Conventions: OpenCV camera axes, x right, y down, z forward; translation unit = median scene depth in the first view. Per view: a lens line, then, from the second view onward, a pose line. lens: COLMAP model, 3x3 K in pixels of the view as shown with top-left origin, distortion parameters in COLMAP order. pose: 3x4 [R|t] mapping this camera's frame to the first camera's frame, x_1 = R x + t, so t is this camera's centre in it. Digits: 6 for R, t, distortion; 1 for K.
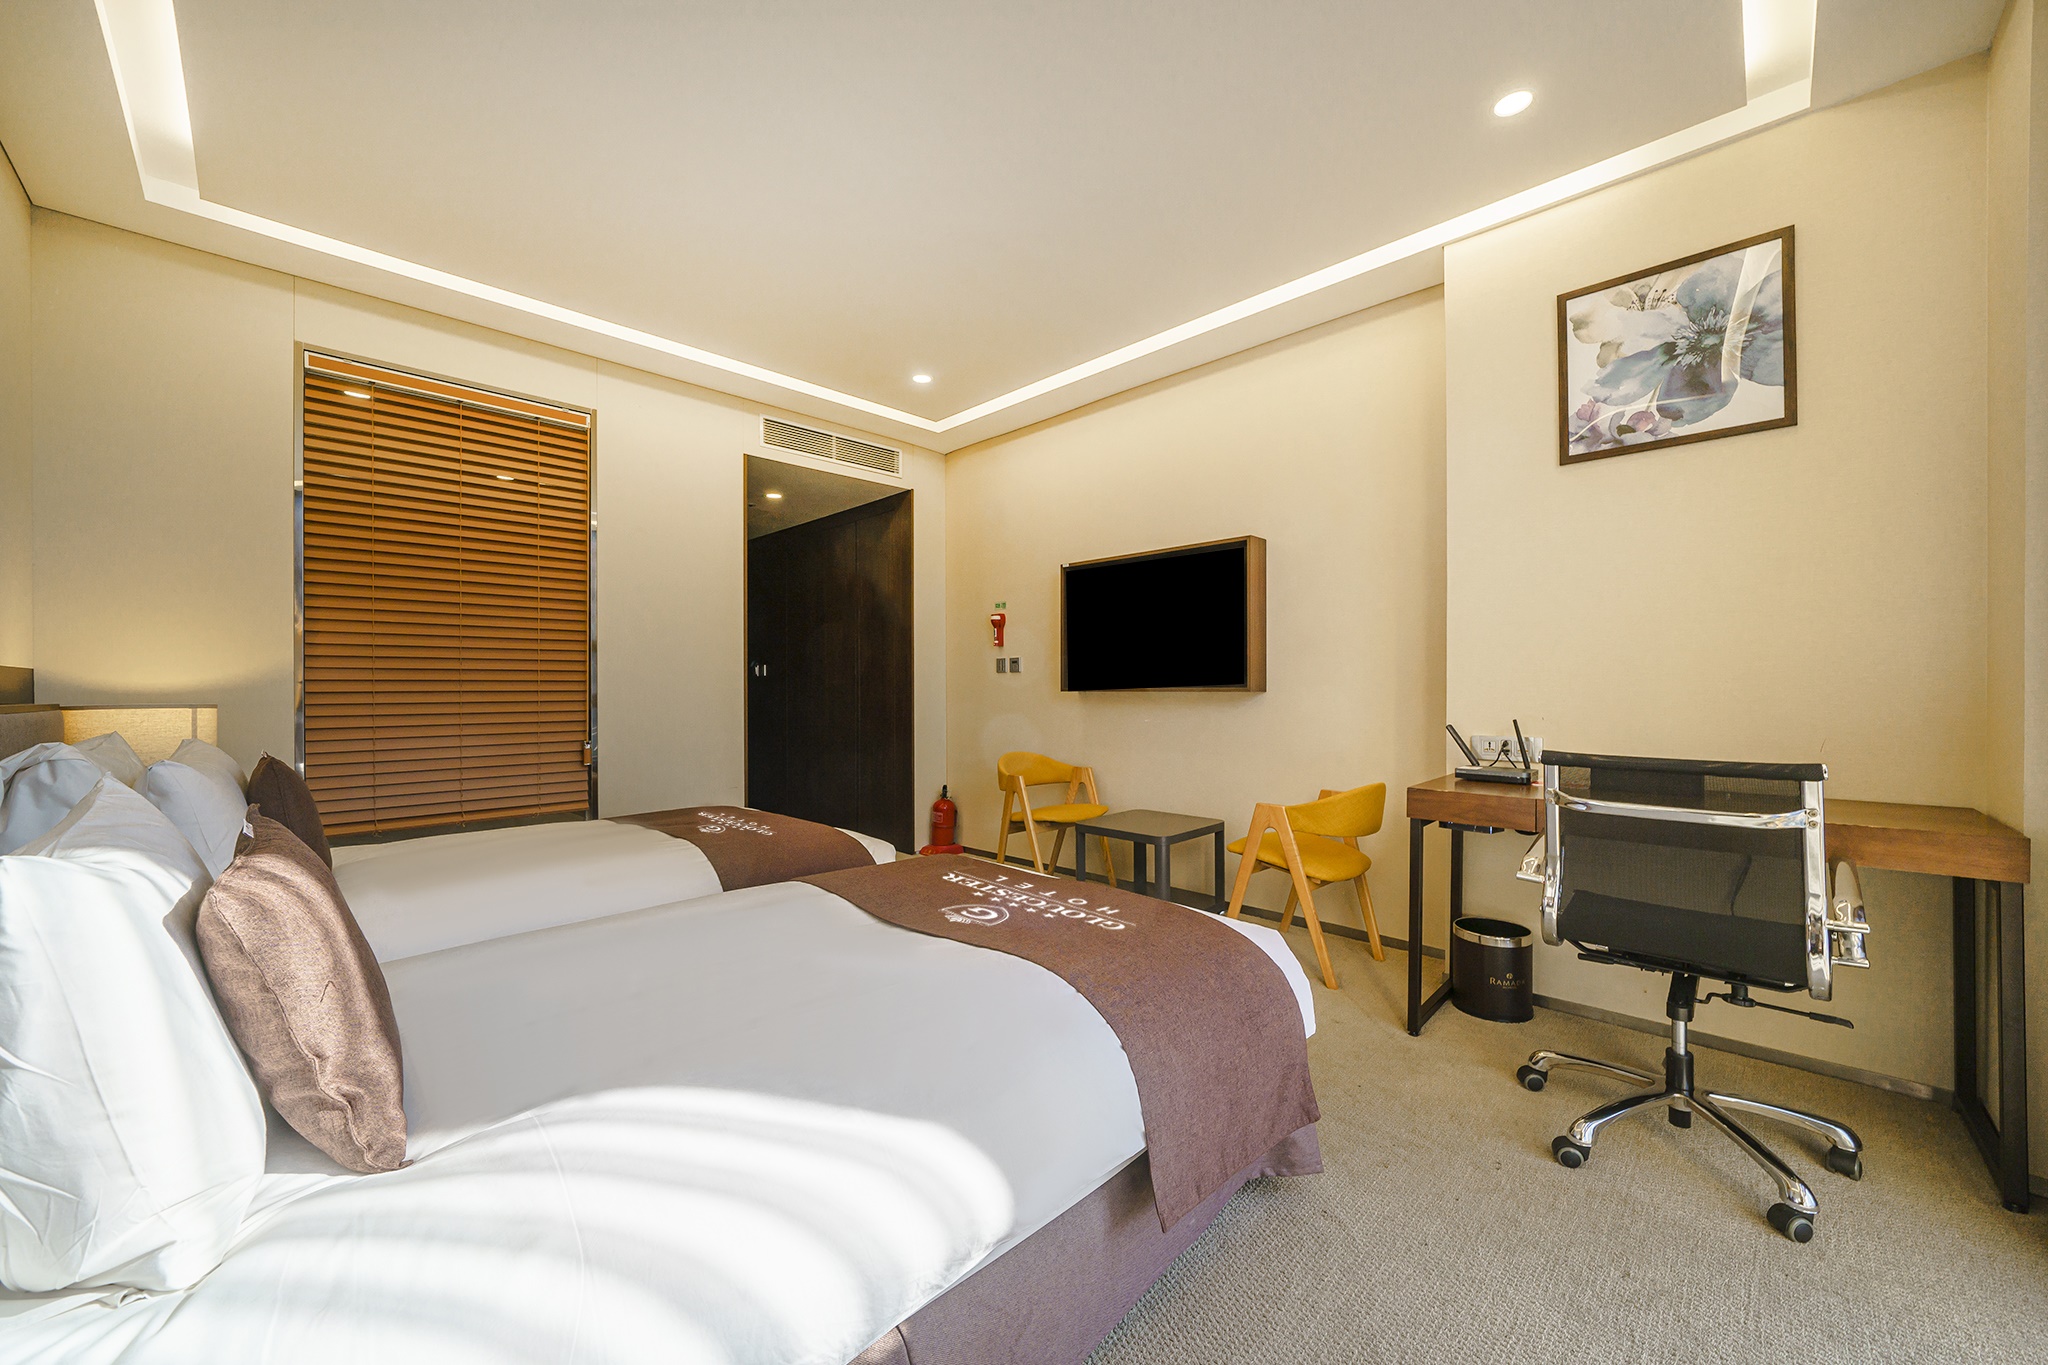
lens RADIAL K [[767.4, 0, 1024.4], [0, 767.4, 678.7], [0, 0, 1]] dist [-0.003247, -0.000159]
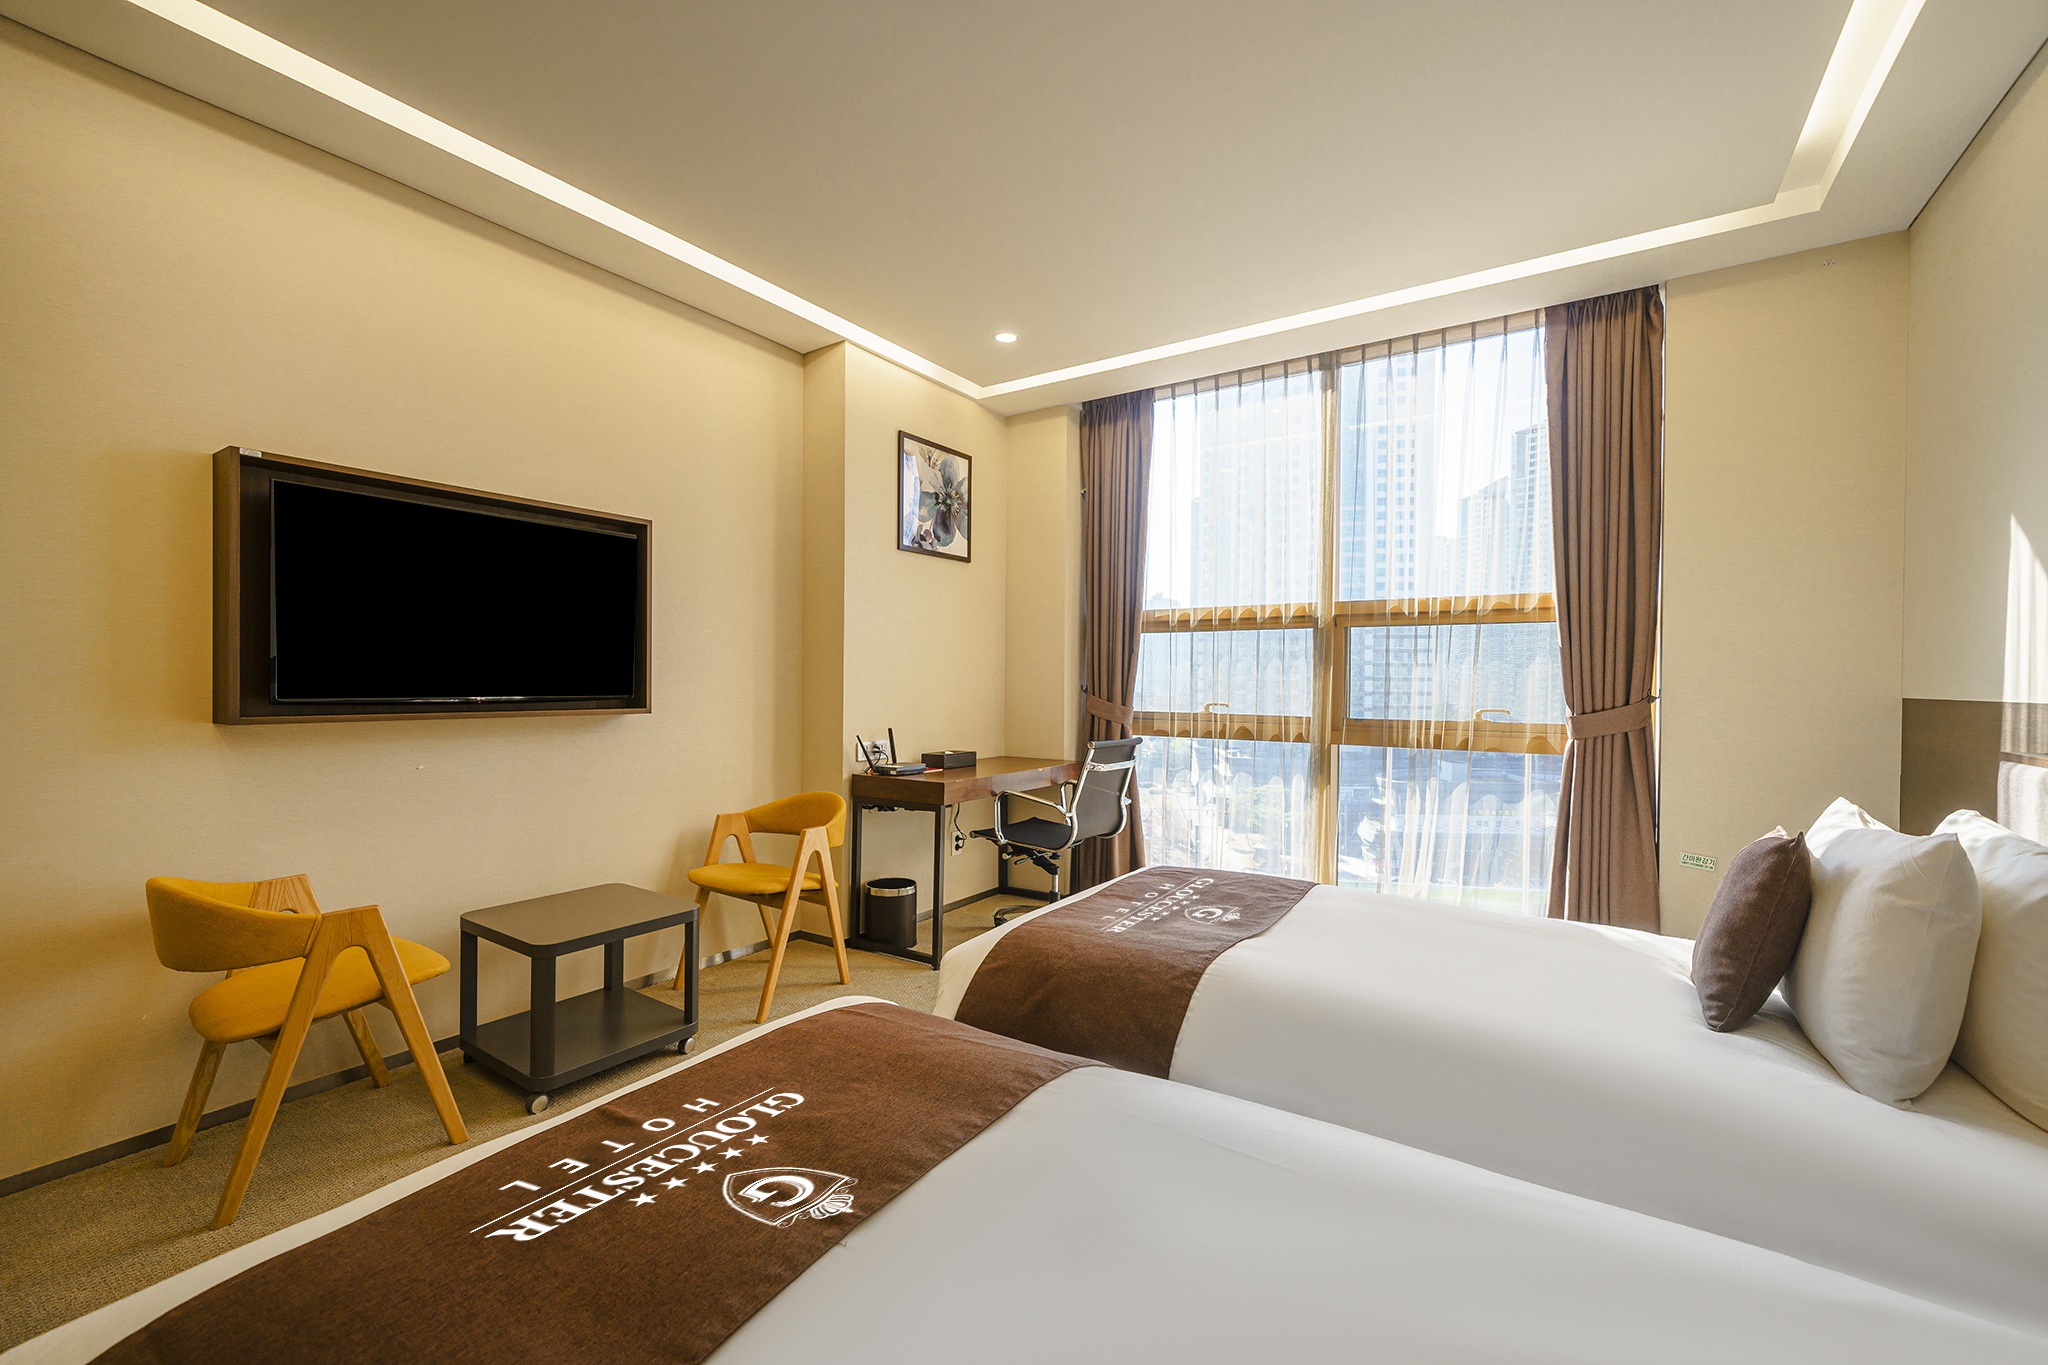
lens RADIAL K [[842.6, 0, 1022.1], [0, 842.6, 685.8], [0, 0, 1]] dist [0.000322, 0.000108]
pose [[-0.187158, -0.003682, 0.982323, -0.966288], [-0.016941, 0.999856, 0.000520, -0.031067], [-0.982184, -0.016544, -0.187194, 1.156638]]
